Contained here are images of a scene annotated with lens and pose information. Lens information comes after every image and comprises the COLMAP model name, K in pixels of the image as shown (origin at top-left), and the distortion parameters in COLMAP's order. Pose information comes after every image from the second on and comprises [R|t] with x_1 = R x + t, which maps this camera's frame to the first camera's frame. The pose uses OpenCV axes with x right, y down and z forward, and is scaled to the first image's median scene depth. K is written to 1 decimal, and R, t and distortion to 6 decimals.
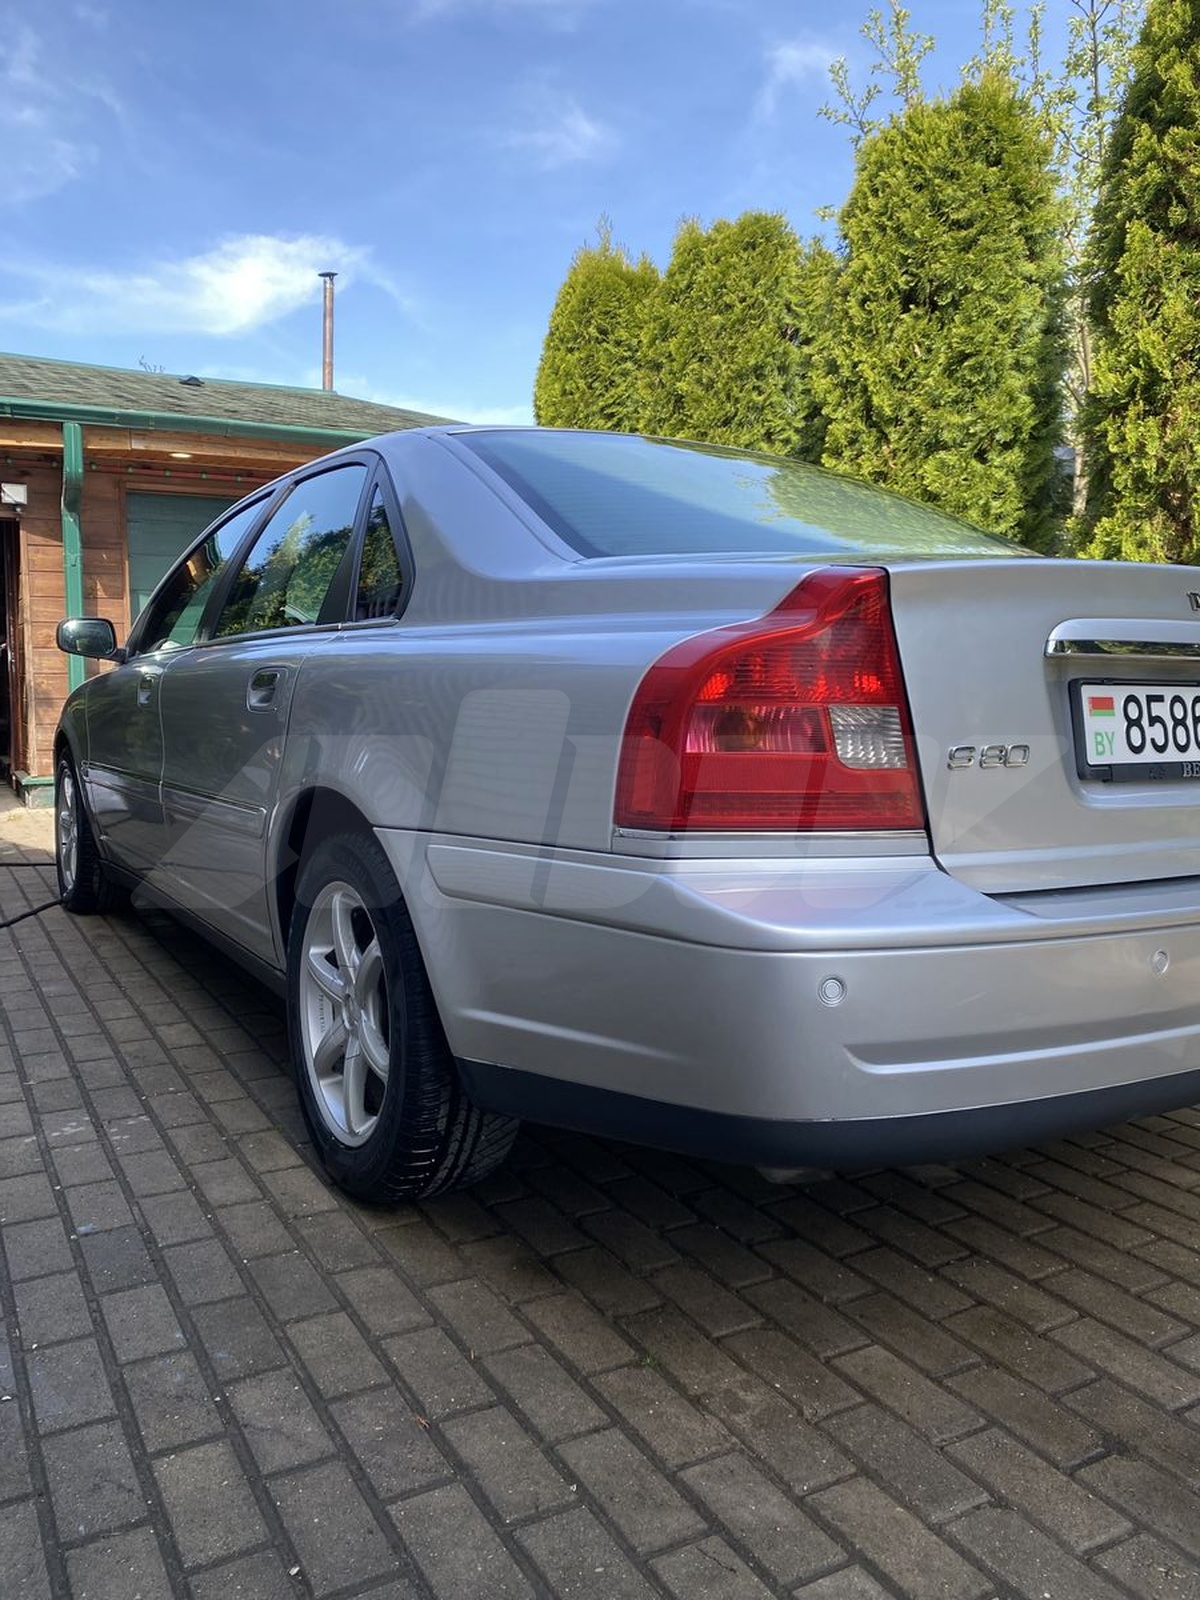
lens RADIAL K [[1233.3, 0, 542.1], [0, 1233.3, 777.5], [0, 0, 1]] dist [0.022518, -0.021591]
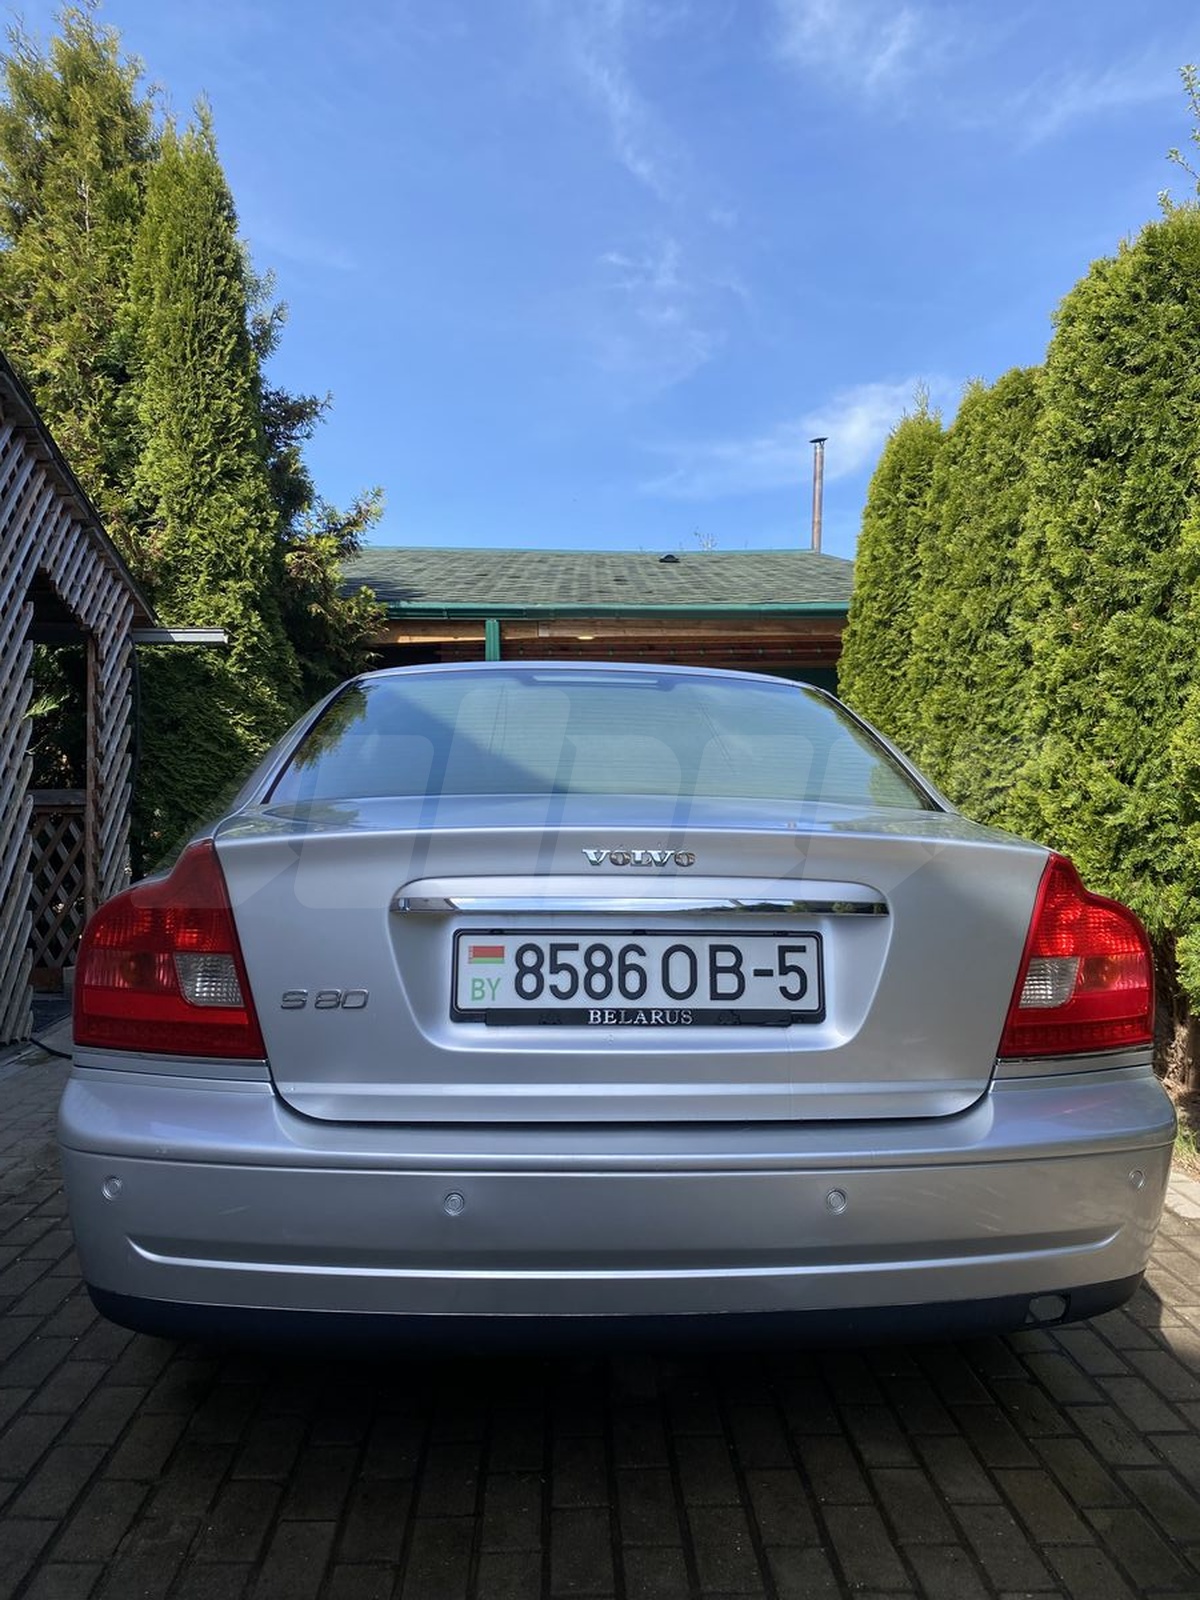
lens RADIAL K [[1233.3, 0, 589.2], [0, 1233.3, 787.3], [0, 0, 1]] dist [0.022518, -0.021591]
pose [[0.895599, -0.018791, -0.444465, 0.366281], [-0.023530, 0.995708, -0.089508, -0.039352], [0.444239, 0.090622, 0.891313, 0.012279]]
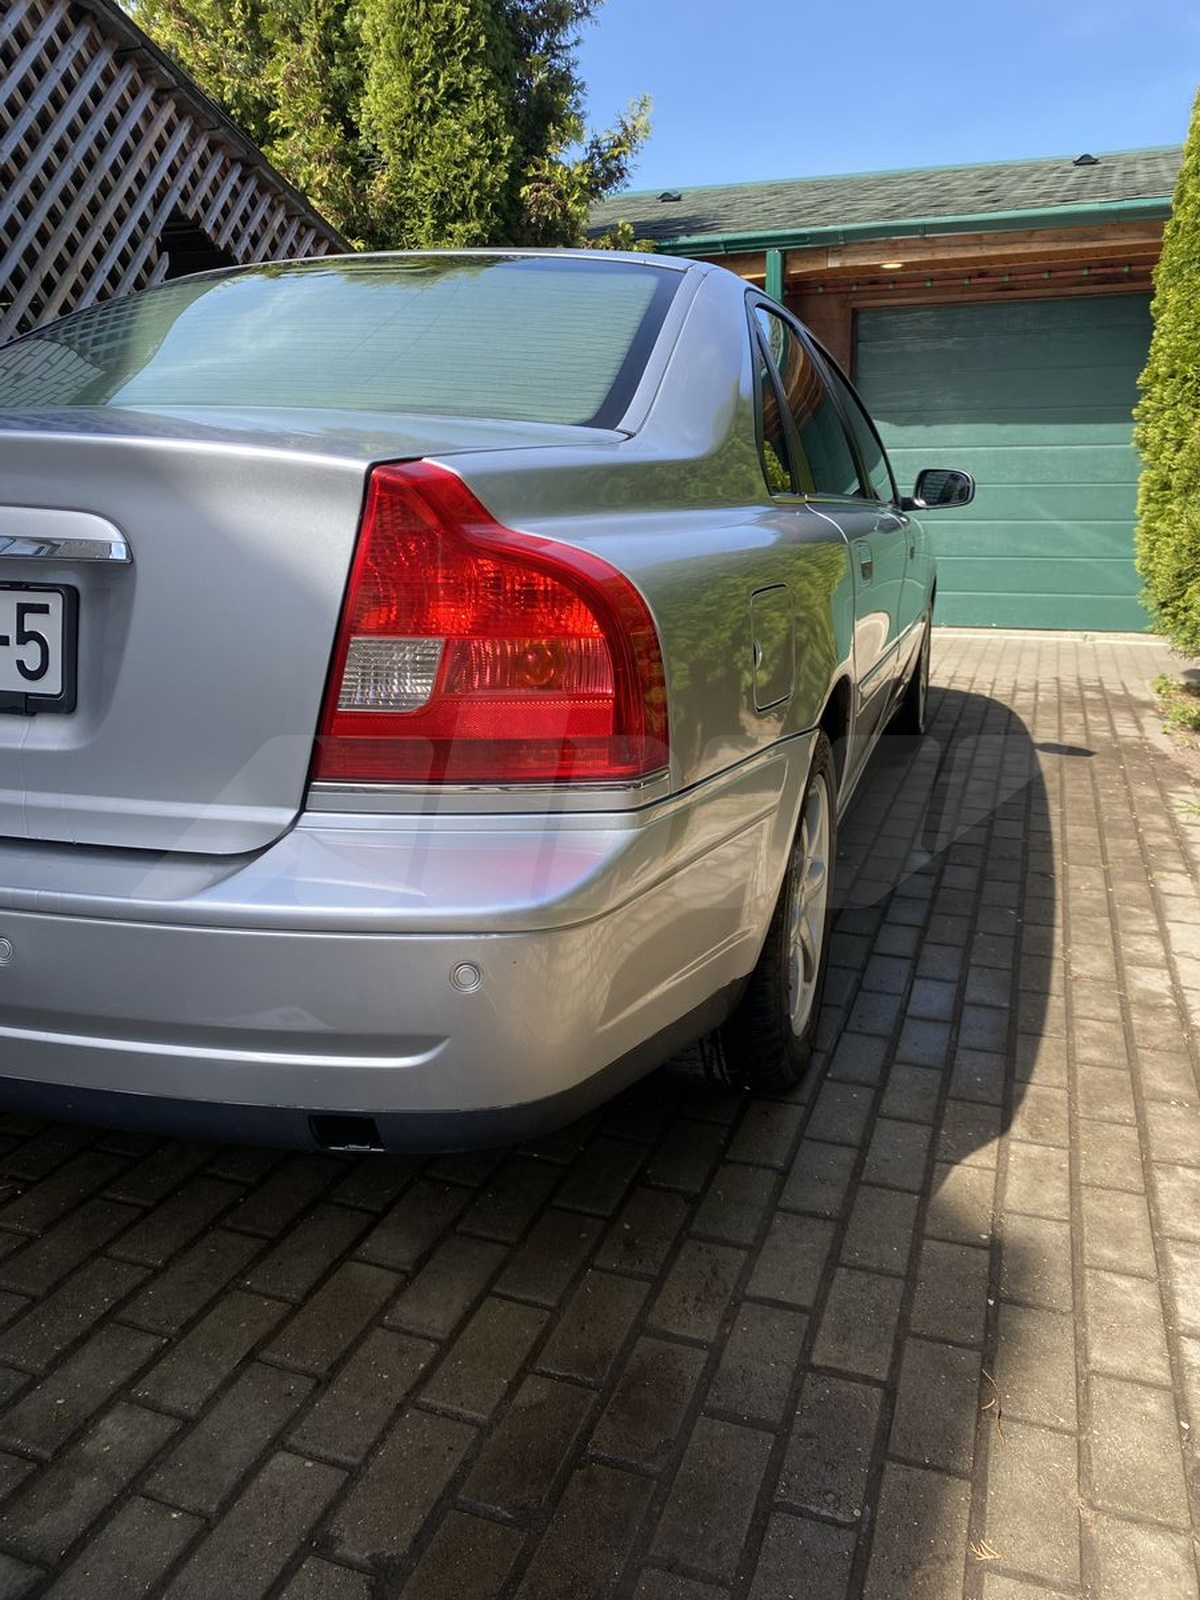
lens RADIAL K [[1233.3, 0, 596.1], [0, 1233.3, 792.1], [0, 0, 1]] dist [0.022518, -0.021591]
pose [[0.661133, 0.162062, -0.732557, 0.548877], [-0.045456, 0.983251, 0.176499, -0.039199], [0.748891, -0.083390, 0.657426, 0.311784]]
